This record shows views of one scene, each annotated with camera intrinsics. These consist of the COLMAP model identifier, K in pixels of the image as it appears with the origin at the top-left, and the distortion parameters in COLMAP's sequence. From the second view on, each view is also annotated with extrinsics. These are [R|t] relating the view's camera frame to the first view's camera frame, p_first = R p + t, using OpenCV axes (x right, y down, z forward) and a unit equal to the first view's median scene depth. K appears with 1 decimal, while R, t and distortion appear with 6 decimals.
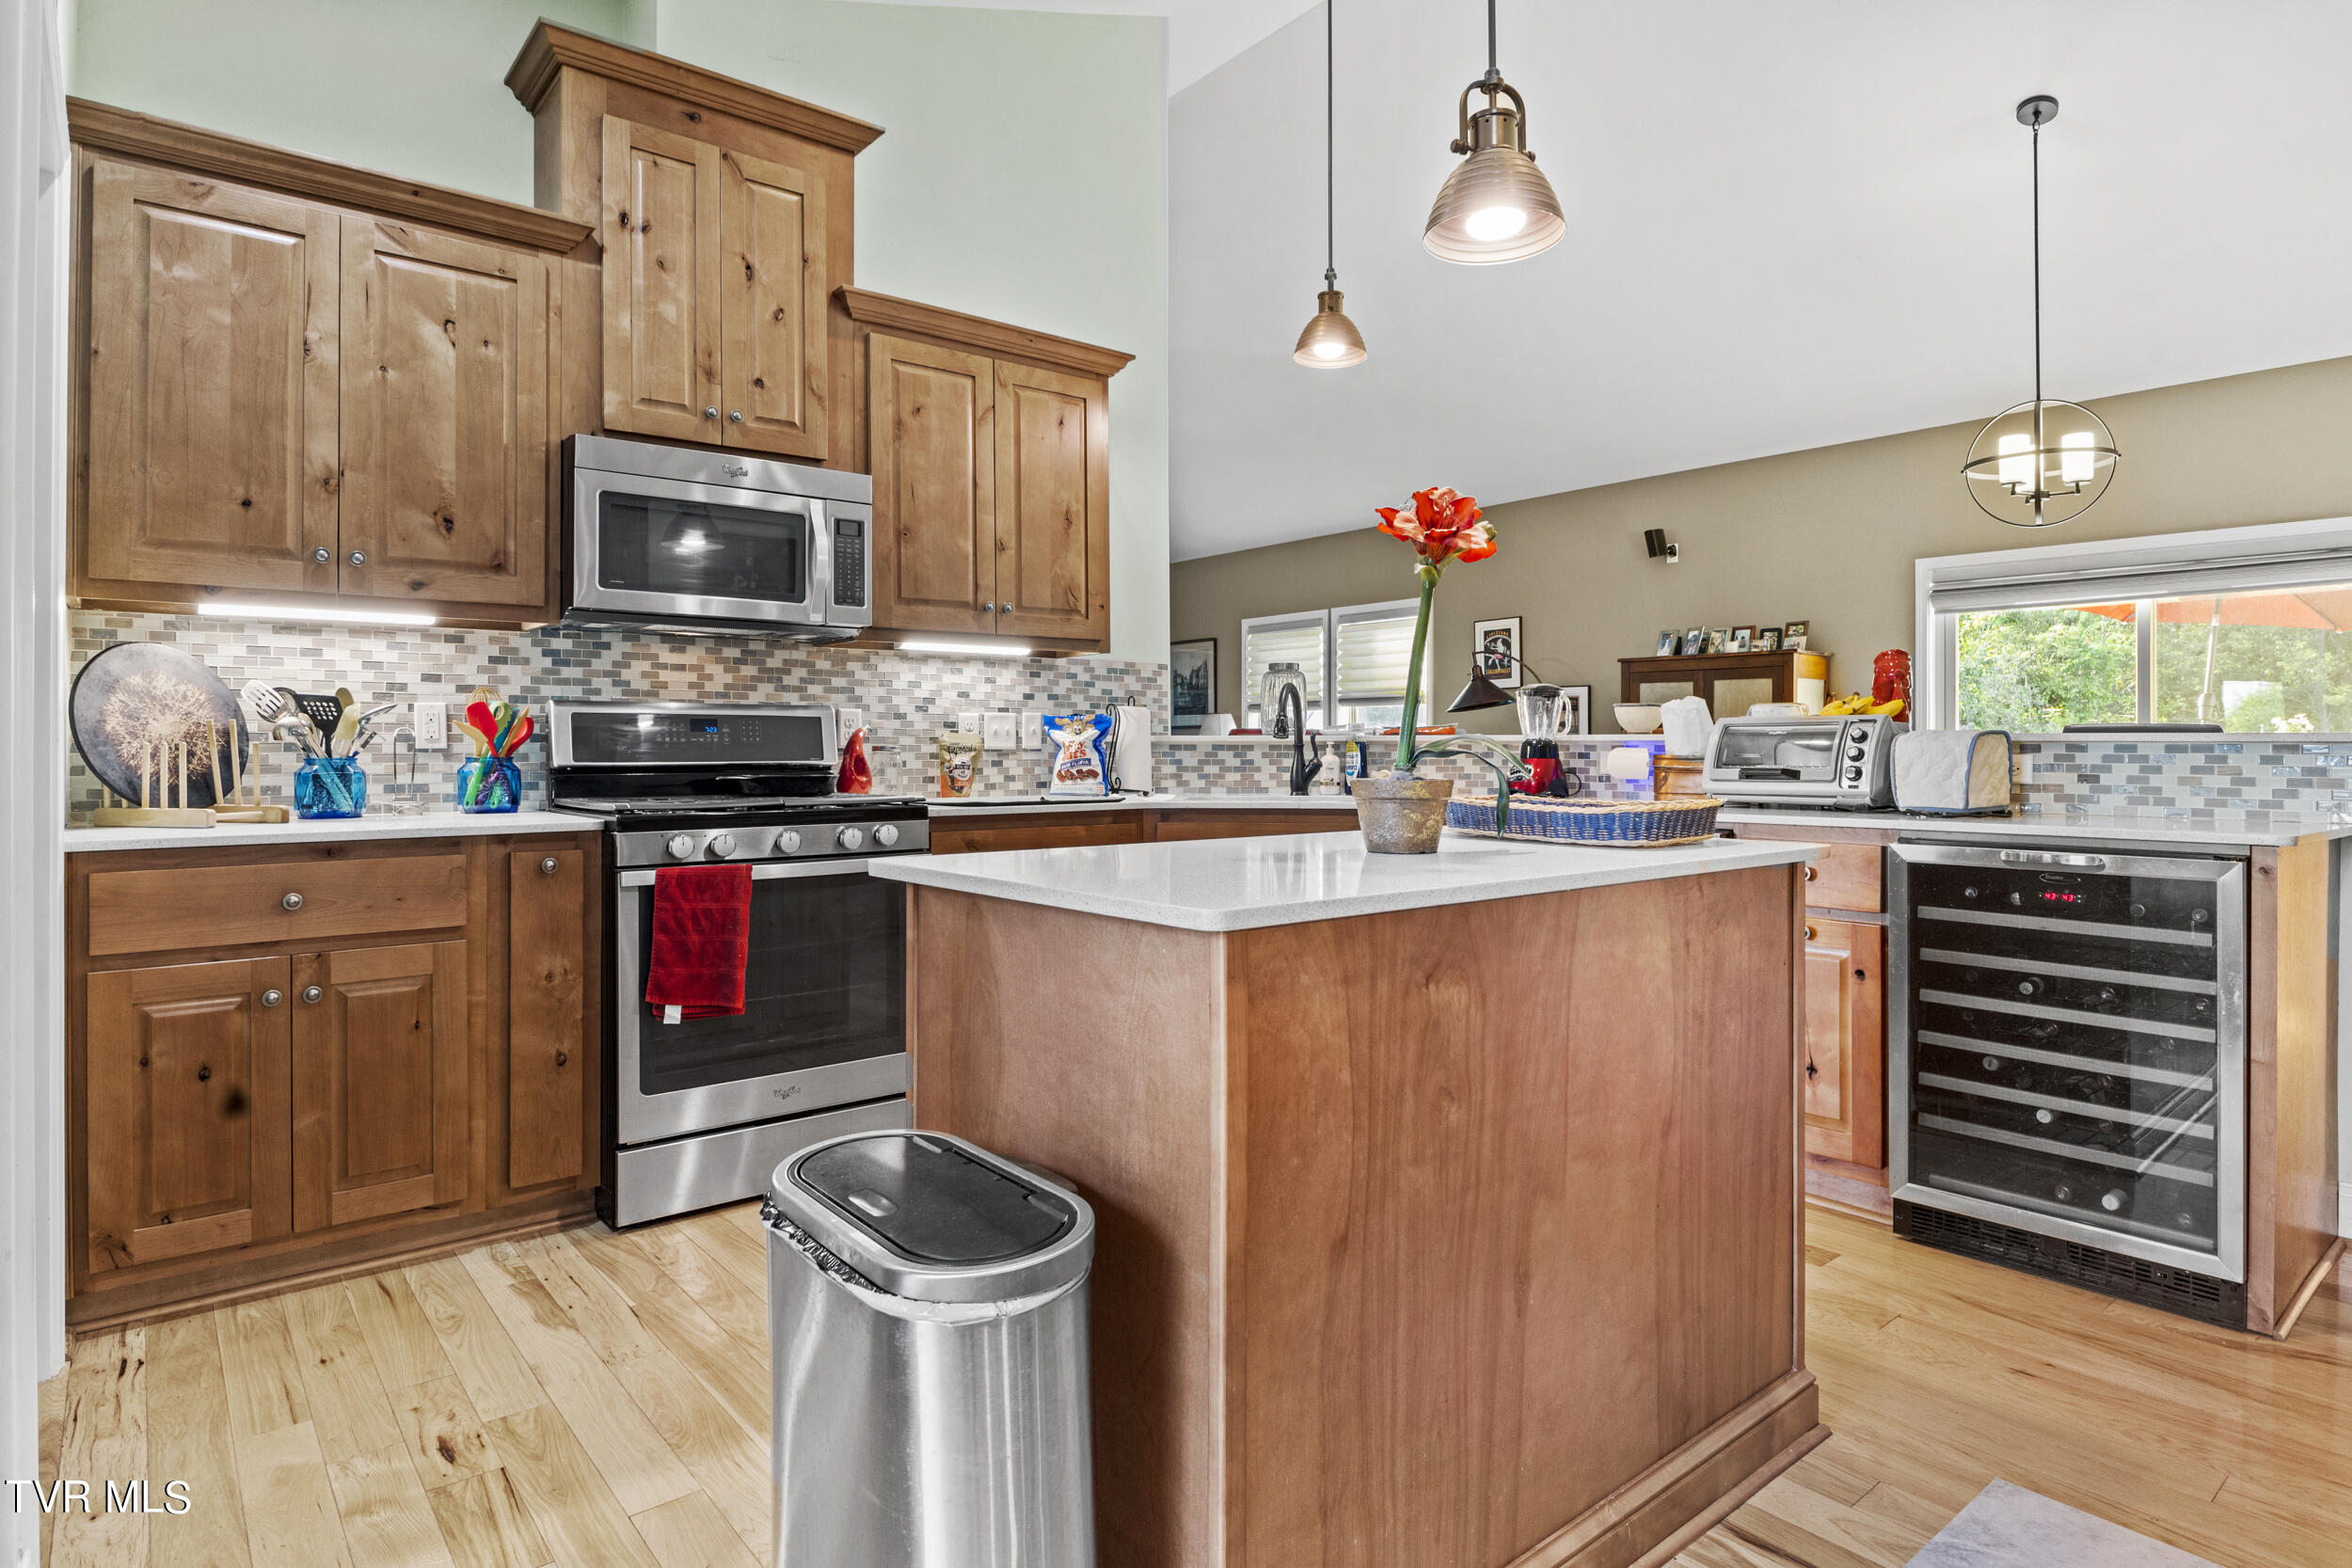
lens RADIAL K [[1246.8, 0, 1180.1], [0, 1246.8, 745.1], [0, 0, 1]] dist [-0.022448, -0.000514]
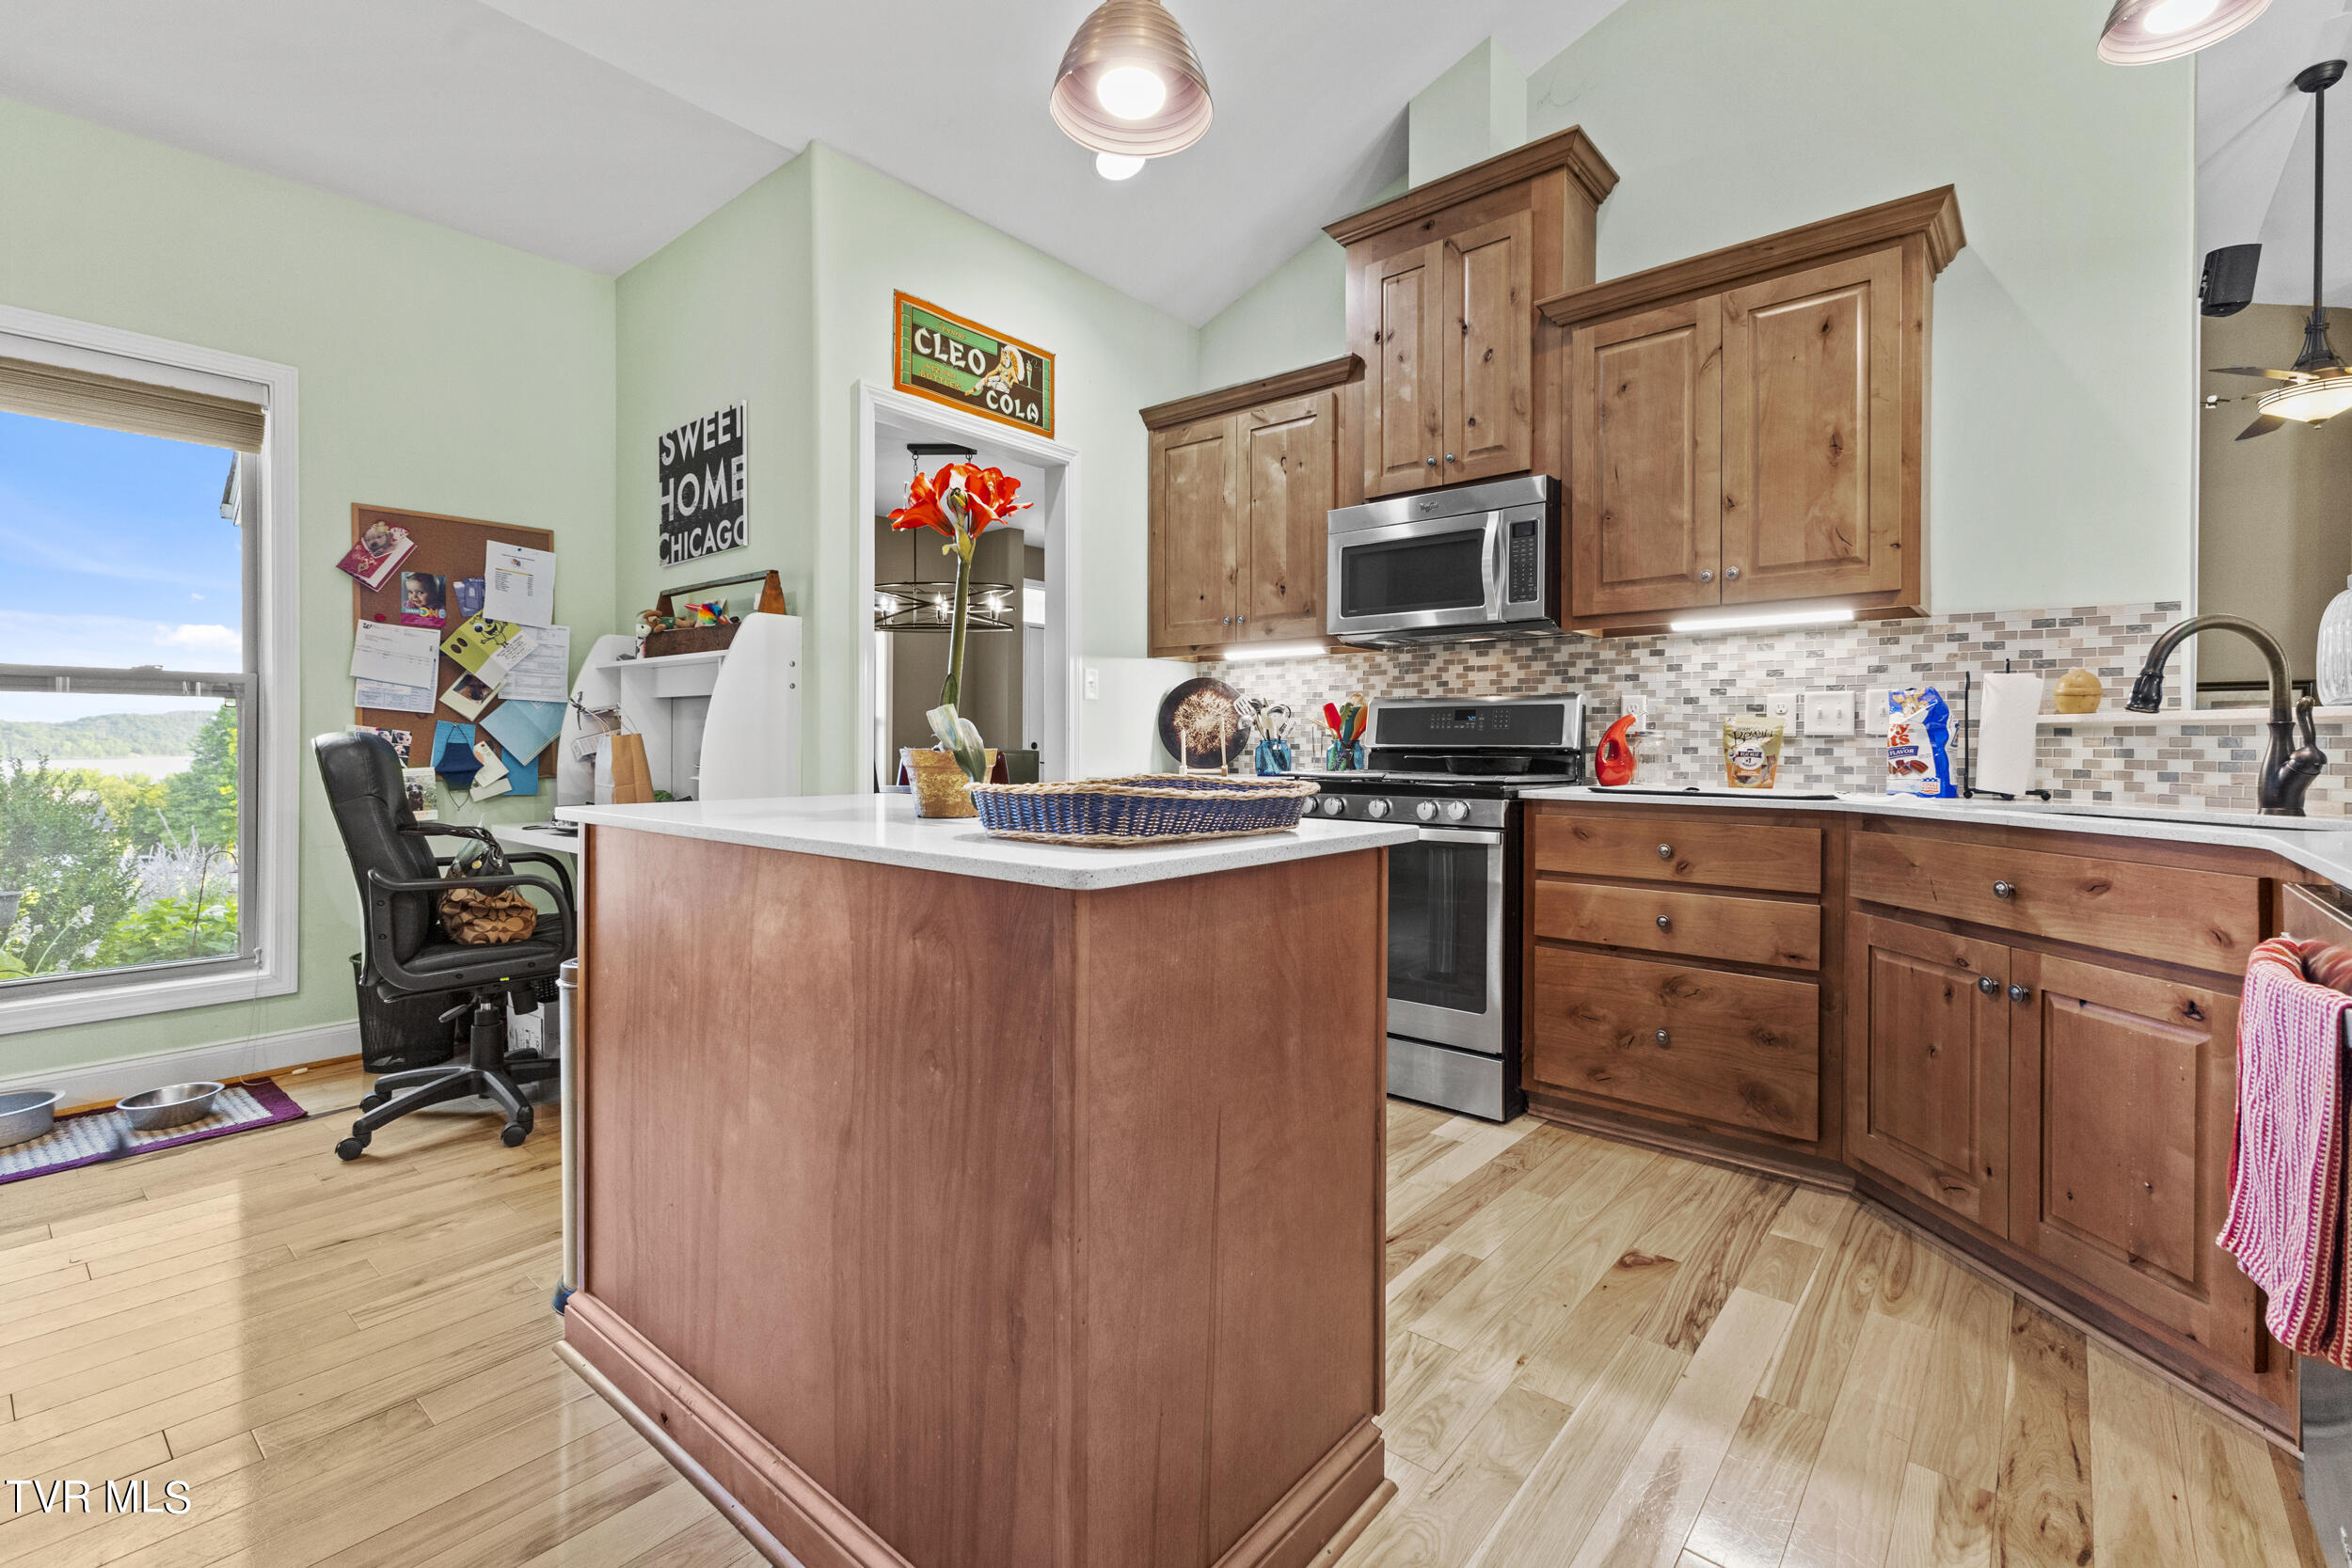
lens RADIAL K [[1025.6, 0, 1192.3], [0, 1025.6, 767.4], [0, 0, 1]] dist [0.012260, -0.002180]
pose [[0.180748, 0.028737, -0.983110, 0.530690], [-0.005720, 0.999587, 0.028167, 0.009407], [0.983513, 0.000532, 0.180838, 0.496197]]
